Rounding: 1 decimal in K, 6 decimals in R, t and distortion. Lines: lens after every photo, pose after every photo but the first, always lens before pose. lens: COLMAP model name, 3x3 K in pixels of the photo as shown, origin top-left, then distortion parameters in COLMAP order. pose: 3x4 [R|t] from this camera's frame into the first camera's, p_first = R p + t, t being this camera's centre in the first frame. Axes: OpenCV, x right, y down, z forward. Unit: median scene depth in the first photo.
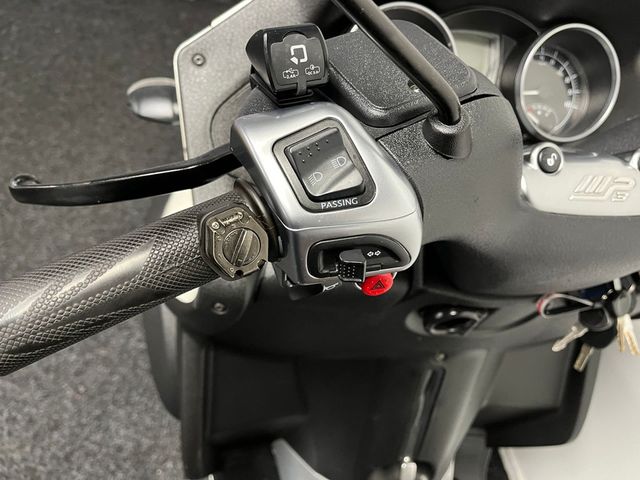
lens RADIAL K [[476.7, 0, 320.0], [0, 476.7, 240.0], [0, 0, 1]] dist [0.098621, -0.163539]
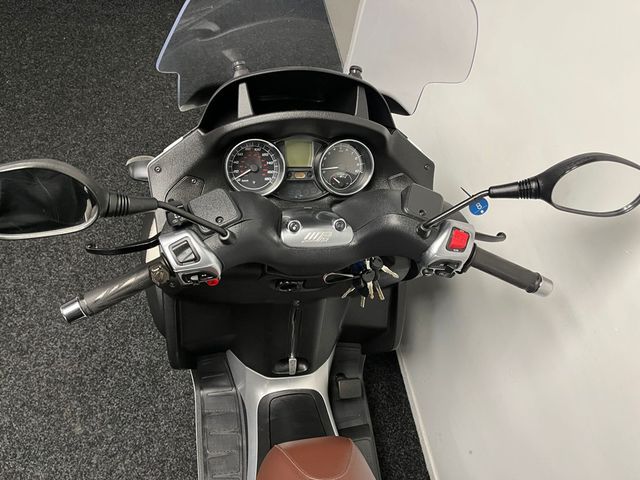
lens RADIAL K [[476.7, 0, 320.0], [0, 476.7, 240.0], [0, 0, 1]] dist [0.098621, -0.163539]
pose [[0.999525, -0.021737, -0.021864, 0.212370], [0.024169, 0.992727, 0.117938, -0.125011], [0.019142, -0.118411, 0.992780, -0.479234]]
